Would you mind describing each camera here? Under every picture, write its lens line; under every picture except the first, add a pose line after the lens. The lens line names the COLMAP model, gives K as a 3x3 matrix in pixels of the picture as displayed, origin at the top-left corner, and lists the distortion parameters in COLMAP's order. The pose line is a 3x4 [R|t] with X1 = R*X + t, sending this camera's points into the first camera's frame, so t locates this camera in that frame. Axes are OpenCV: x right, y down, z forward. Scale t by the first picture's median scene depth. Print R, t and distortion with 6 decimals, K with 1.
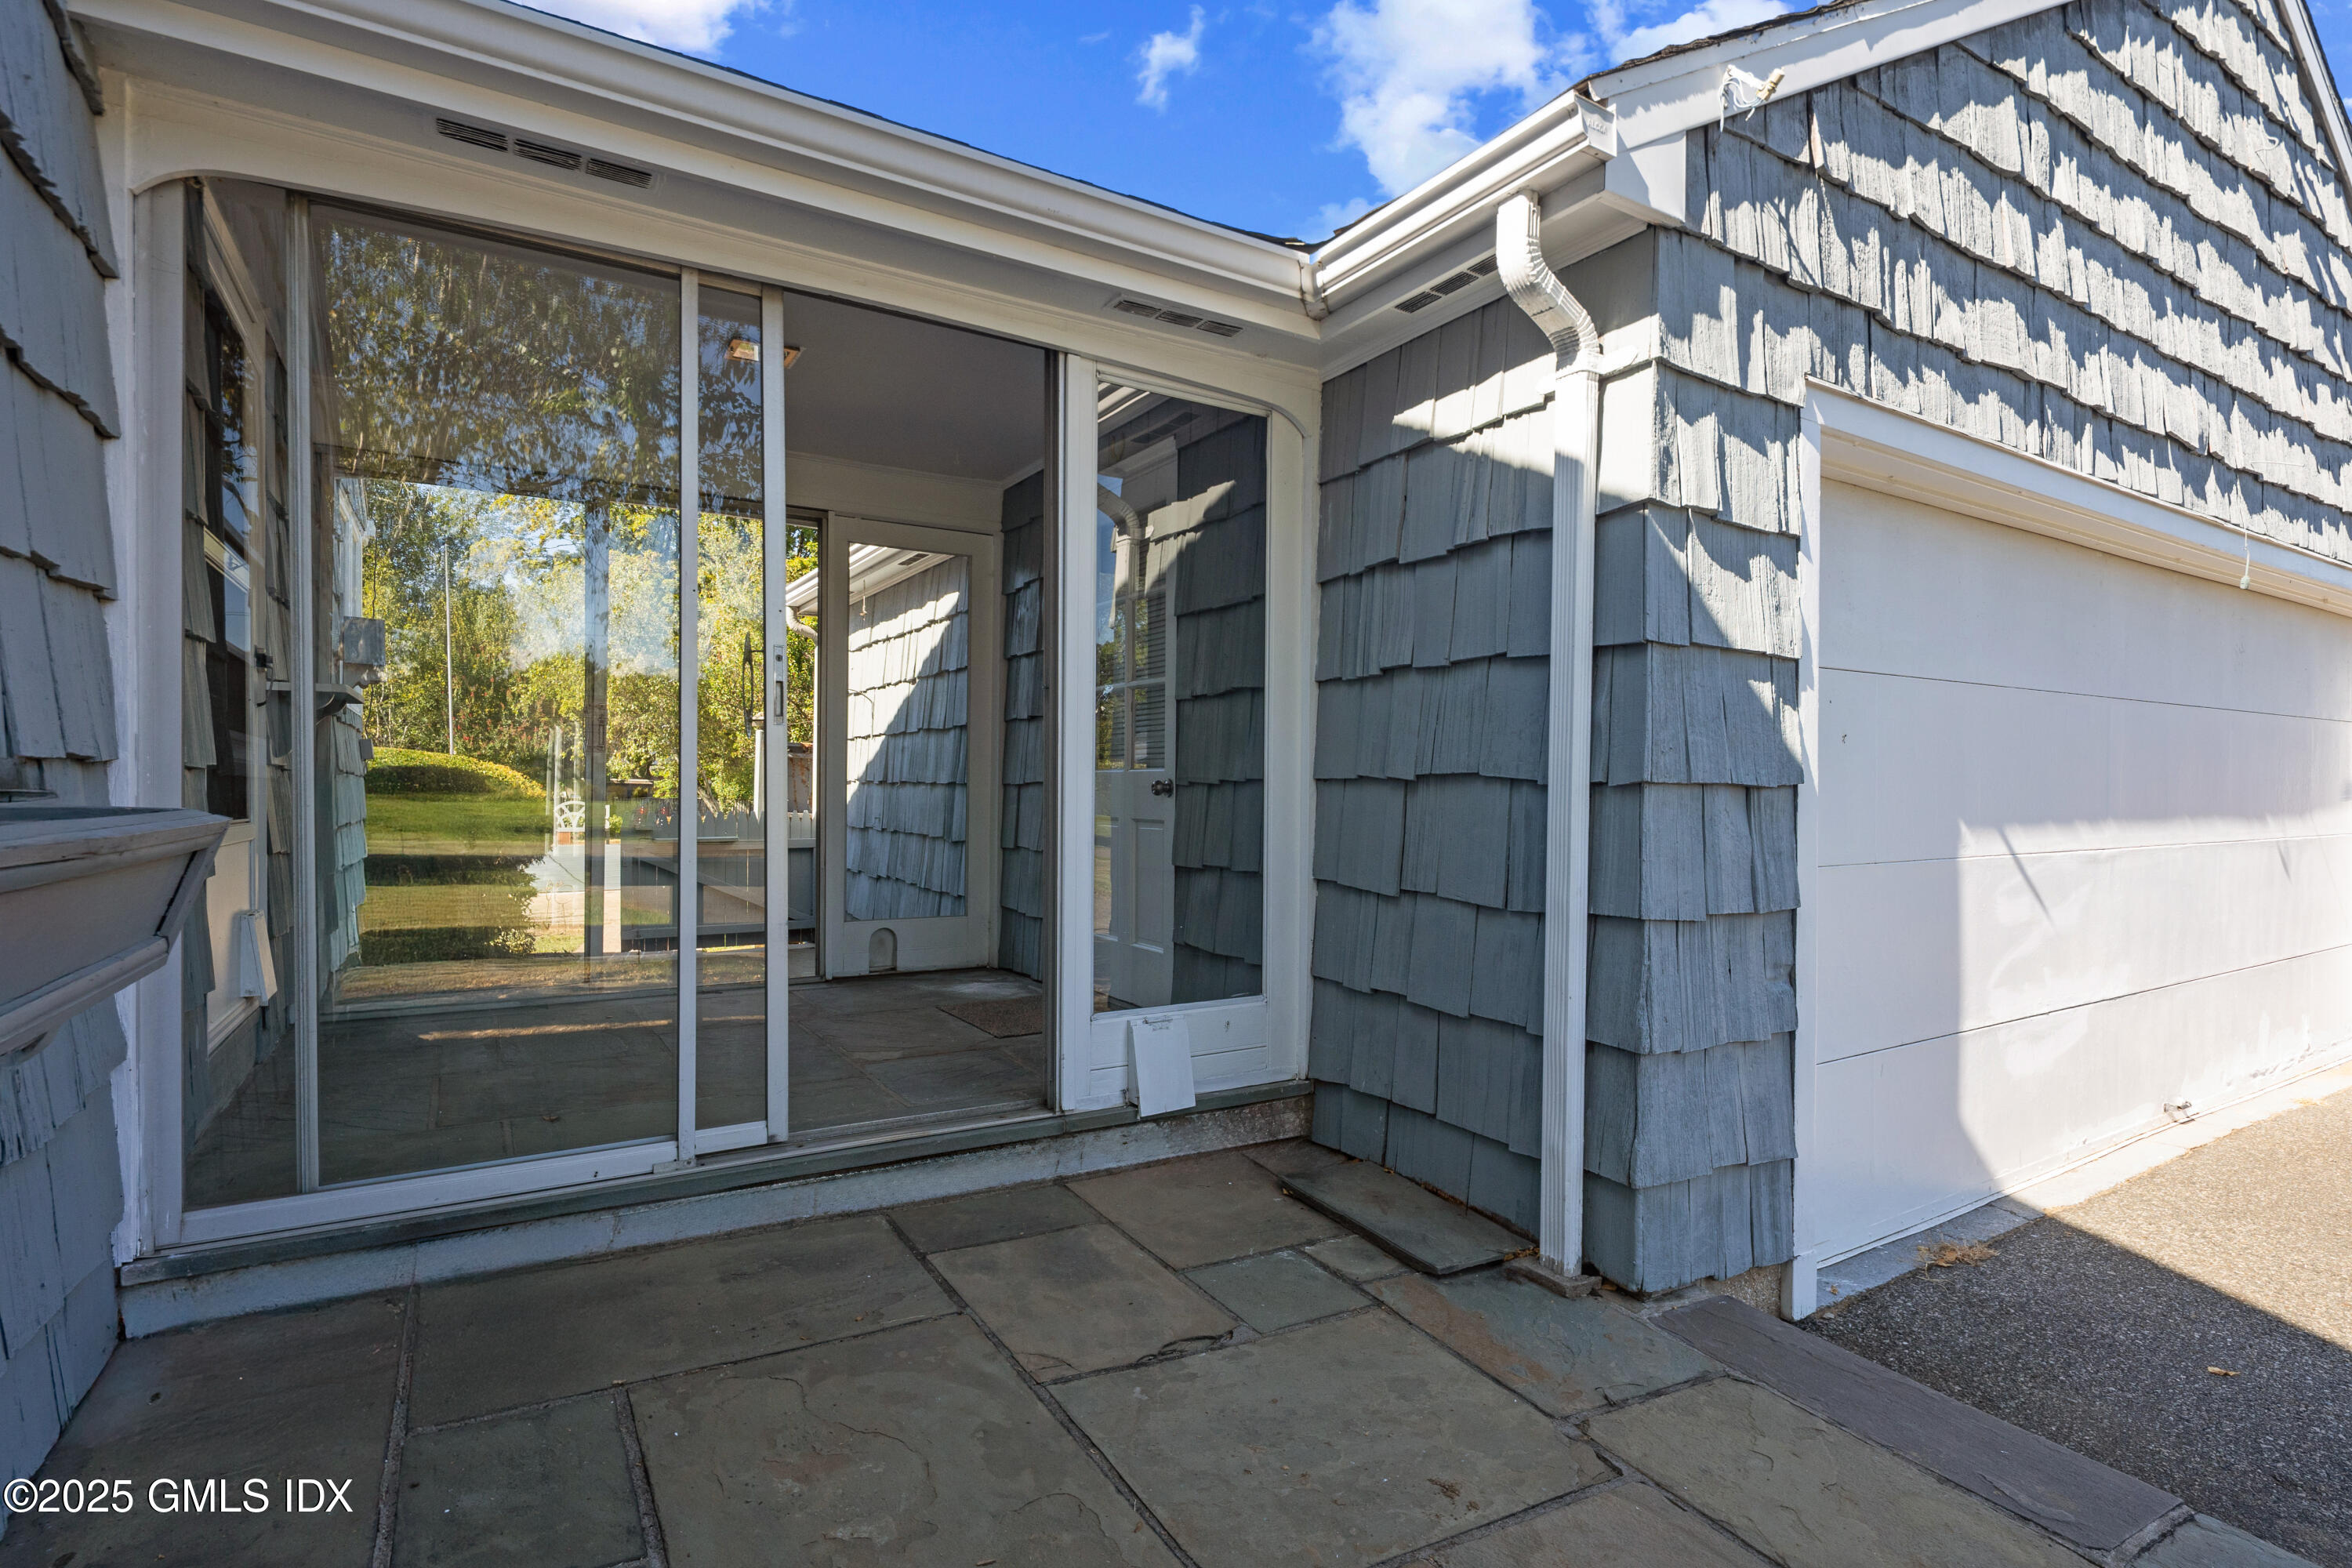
lens RADIAL K [[1139.8, 0, 1178.2], [0, 1139.8, 805.5], [0, 0, 1]] dist [0.001137, -0.002360]
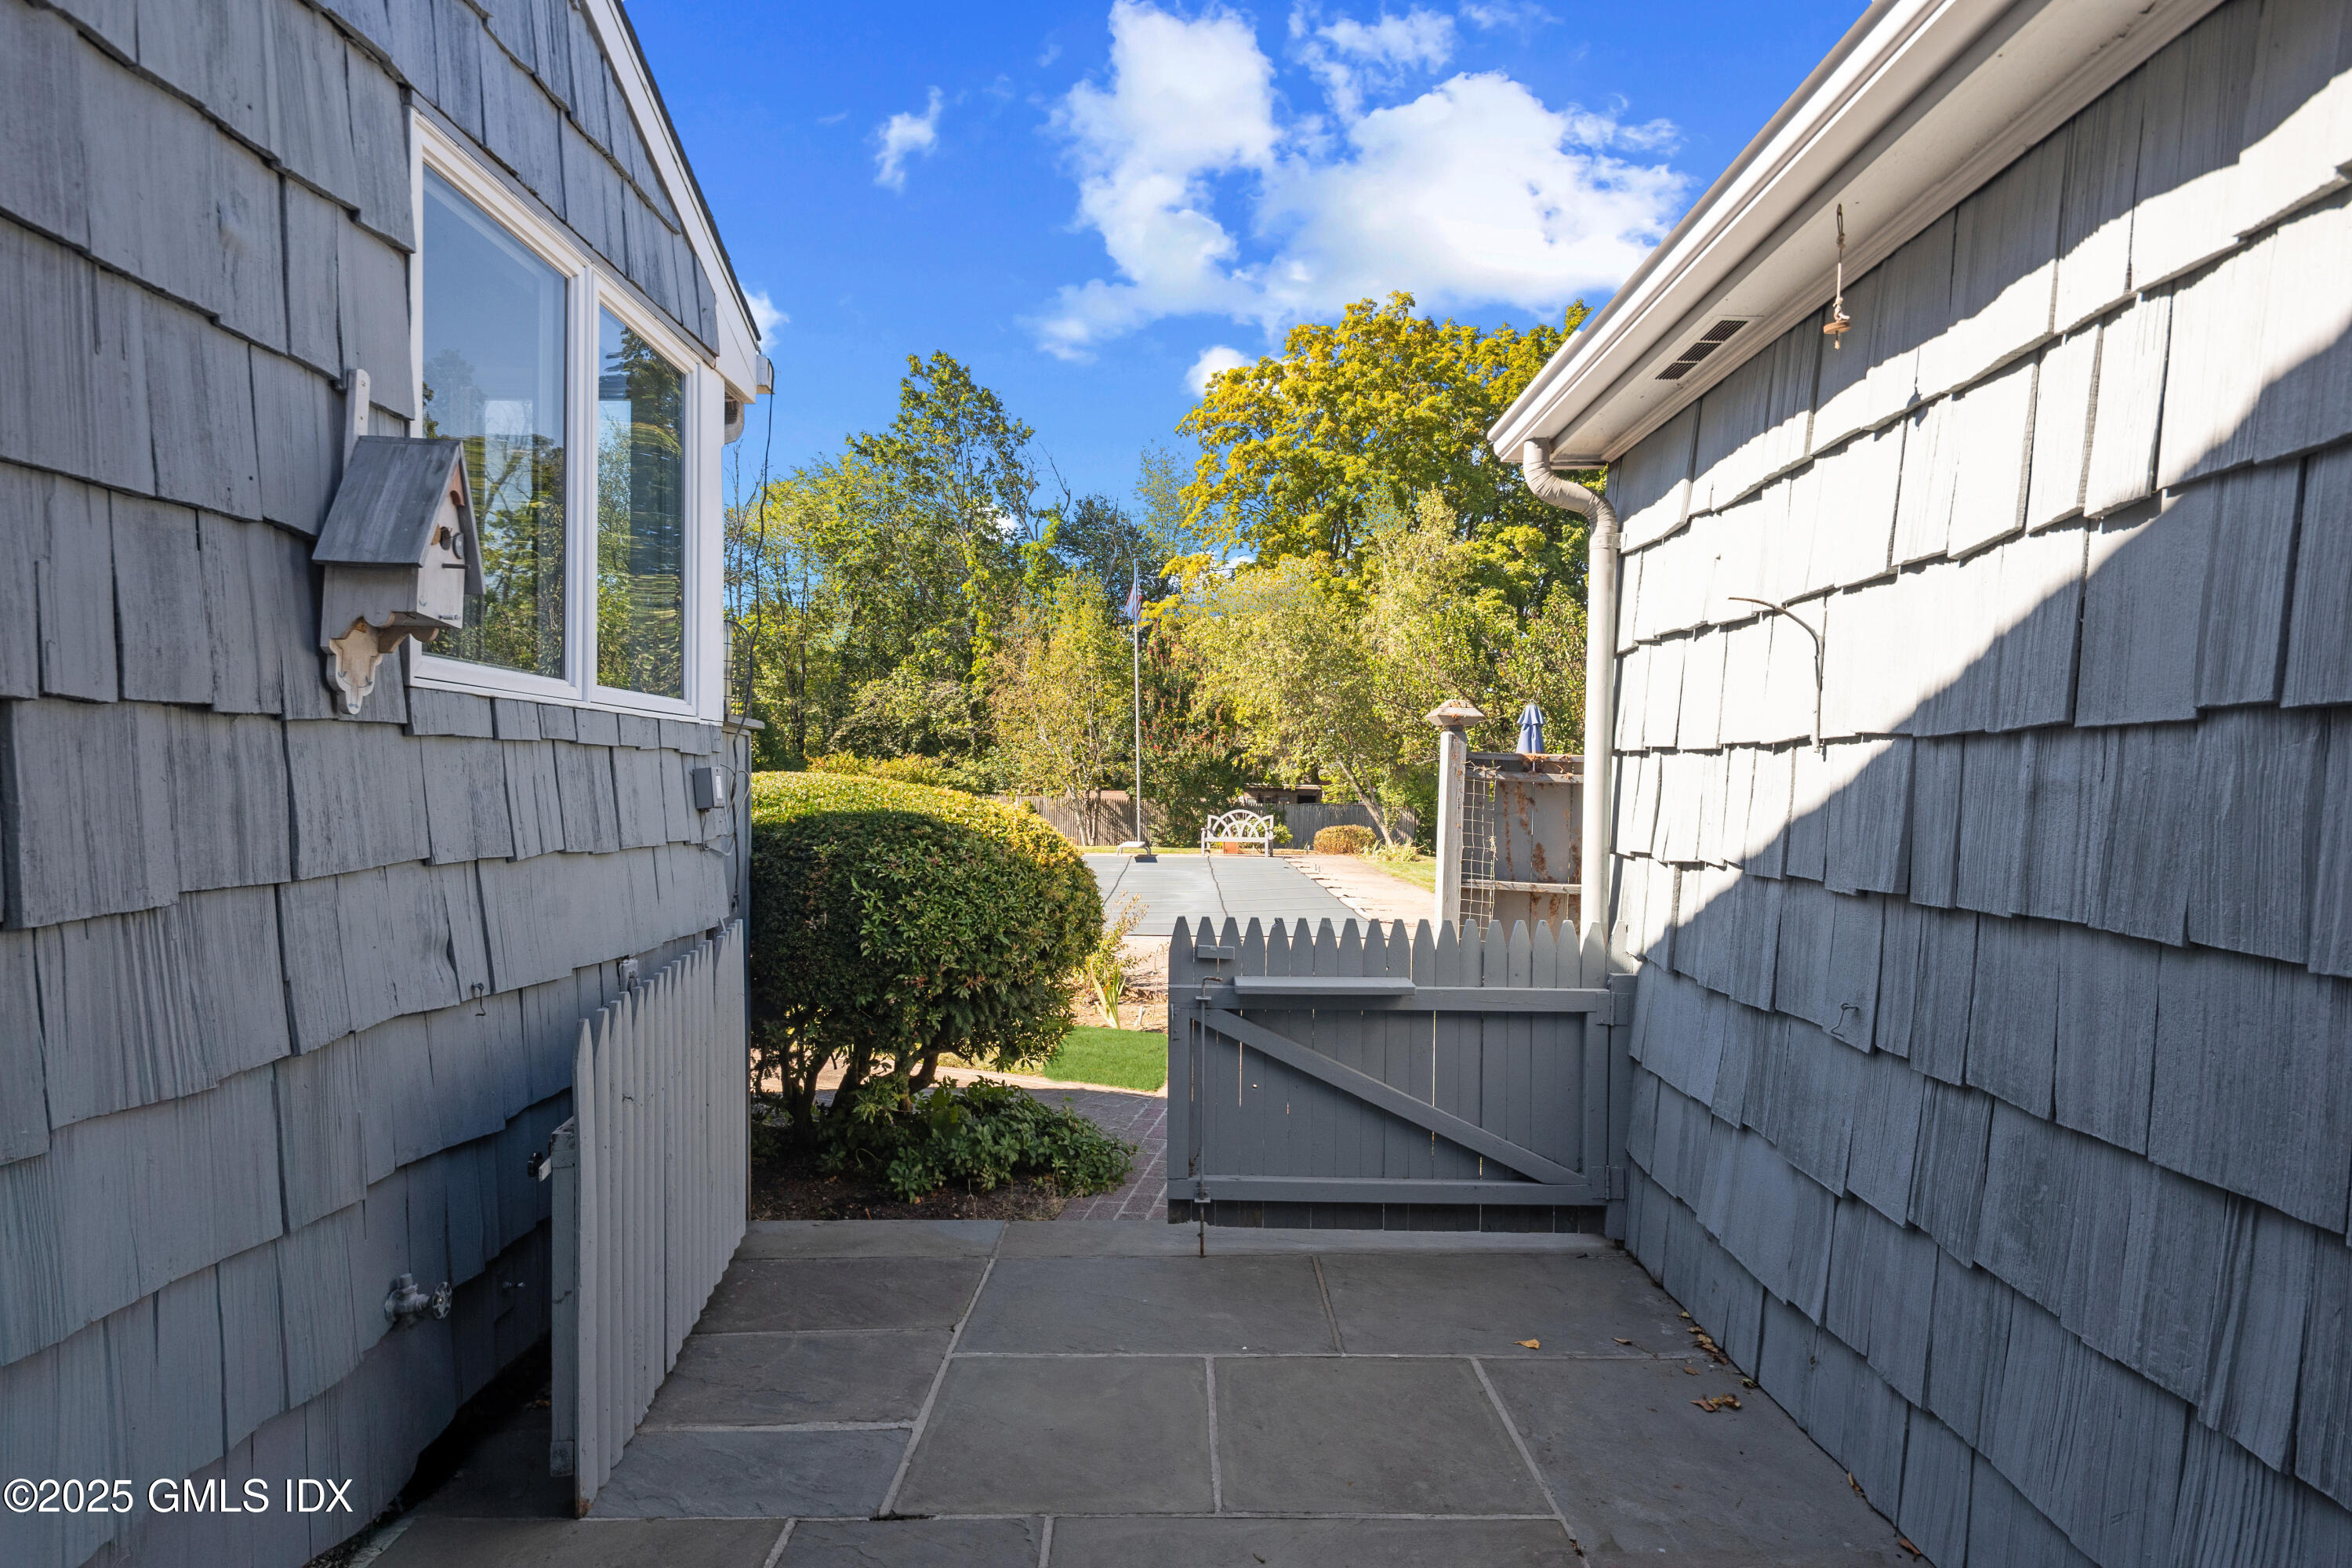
lens RADIAL K [[1139.8, 0, 1173.5], [0, 1139.8, 784.1], [0, 0, 1]] dist [0.001137, -0.002360]
pose [[0.843608, 0.002005, -0.536955, -0.080109], [-0.012225, 0.999806, -0.015474, -0.013451], [0.536820, 0.019618, 0.843469, 0.202975]]
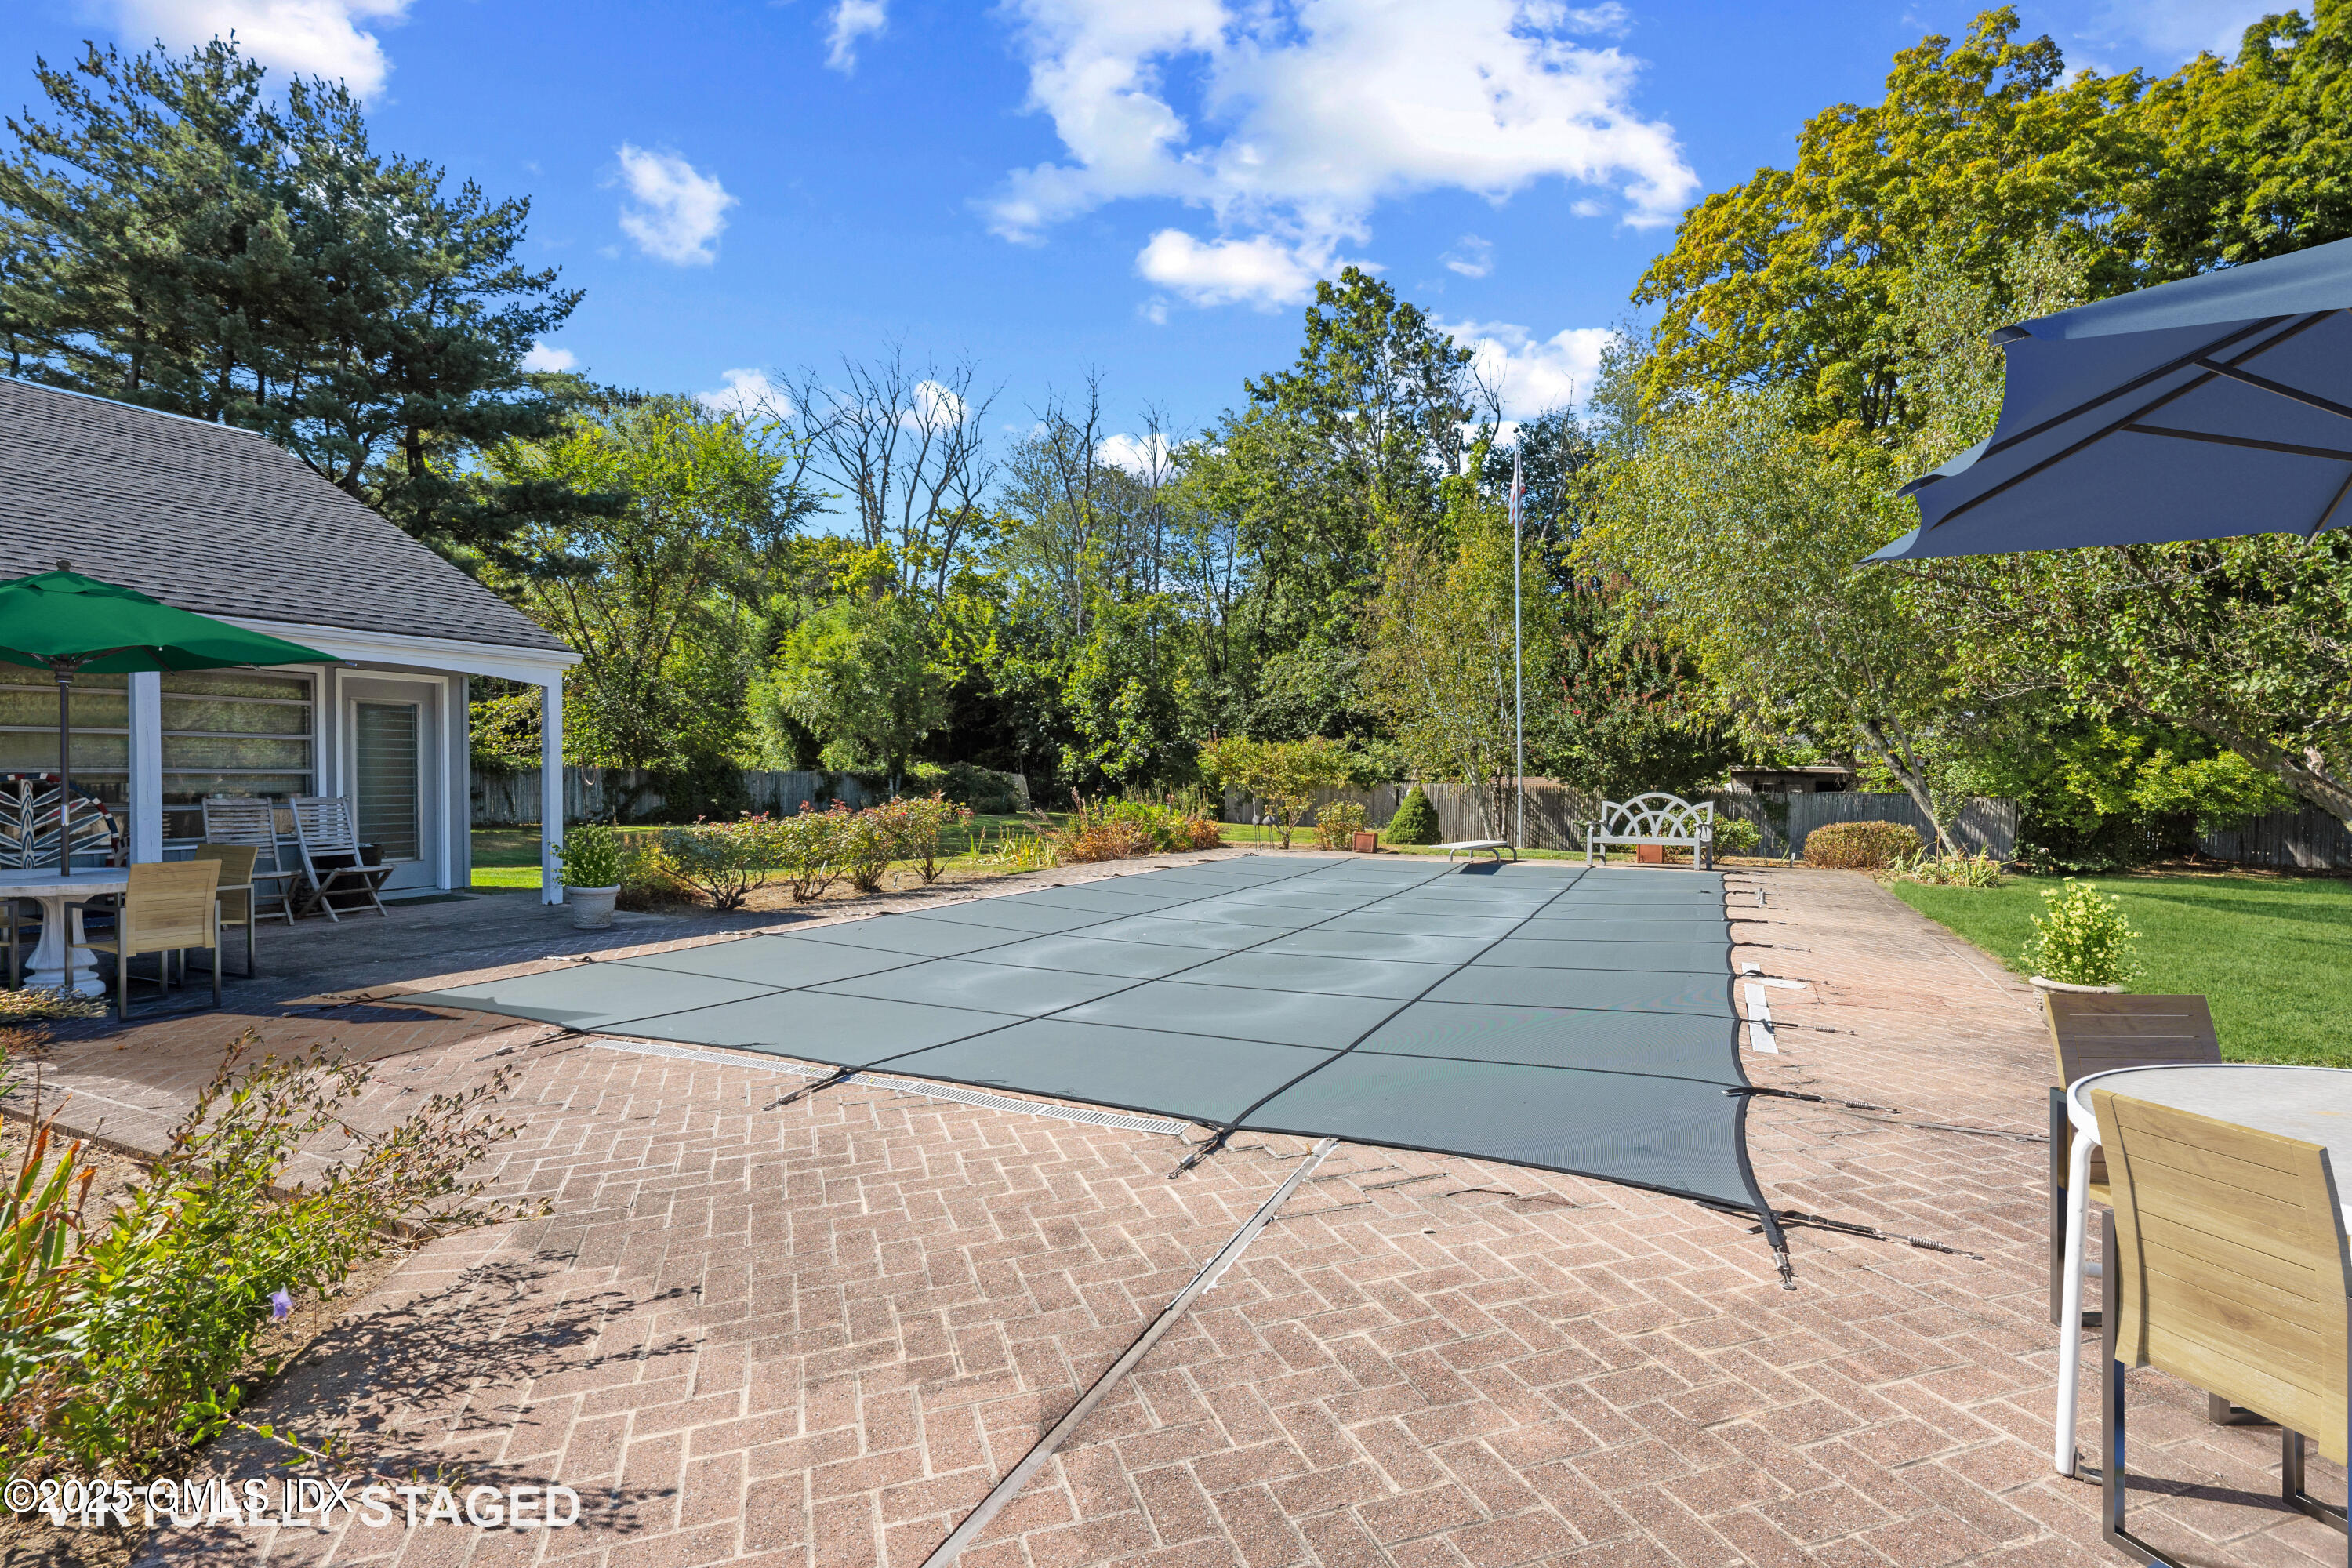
lens RADIAL K [[1139.8, 0, 1173.0], [0, 1139.8, 796.2], [0, 0, 1]] dist [0.001137, -0.002360]
pose [[0.536150, 0.012207, -0.844034, -0.095614], [-0.016062, 0.999862, 0.004257, -0.011996], [0.843970, 0.011274, 0.536272, 0.250795]]
